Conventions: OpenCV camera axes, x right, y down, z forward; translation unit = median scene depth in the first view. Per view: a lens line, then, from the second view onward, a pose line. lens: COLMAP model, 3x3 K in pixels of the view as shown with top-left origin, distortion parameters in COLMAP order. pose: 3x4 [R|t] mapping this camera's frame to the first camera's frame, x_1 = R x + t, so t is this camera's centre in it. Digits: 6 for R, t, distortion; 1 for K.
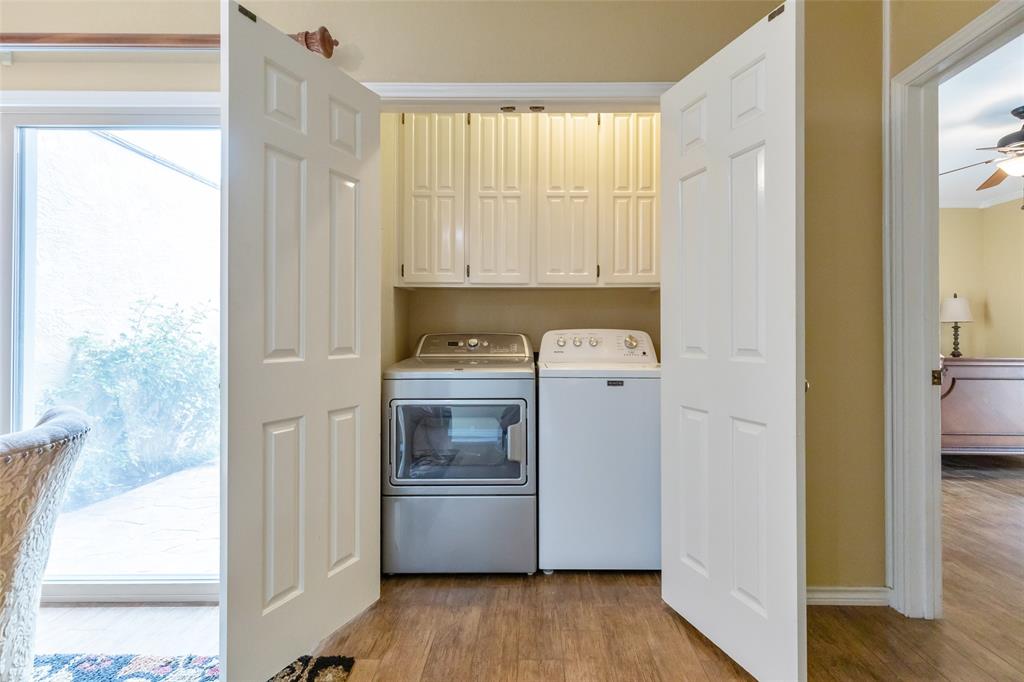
lens RADIAL K [[467.2, 0, 514.4], [0, 467.2, 337.0], [0, 0, 1]] dist [-0.004415, -0.001920]
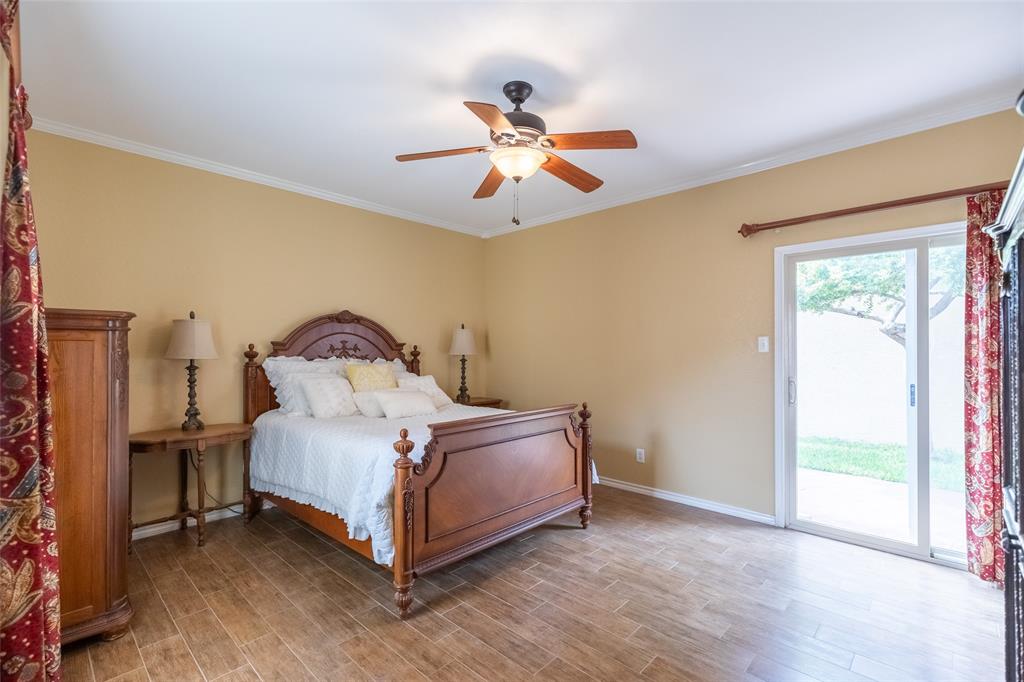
lens RADIAL K [[467.2, 0, 509.4], [0, 467.2, 345.9], [0, 0, 1]] dist [-0.004415, -0.001920]
pose [[0.675134, 0.010023, 0.737627, 0.319127], [-0.000119, 0.999909, -0.013478, -0.037475], [-0.737695, 0.009011, 0.675074, 0.296546]]
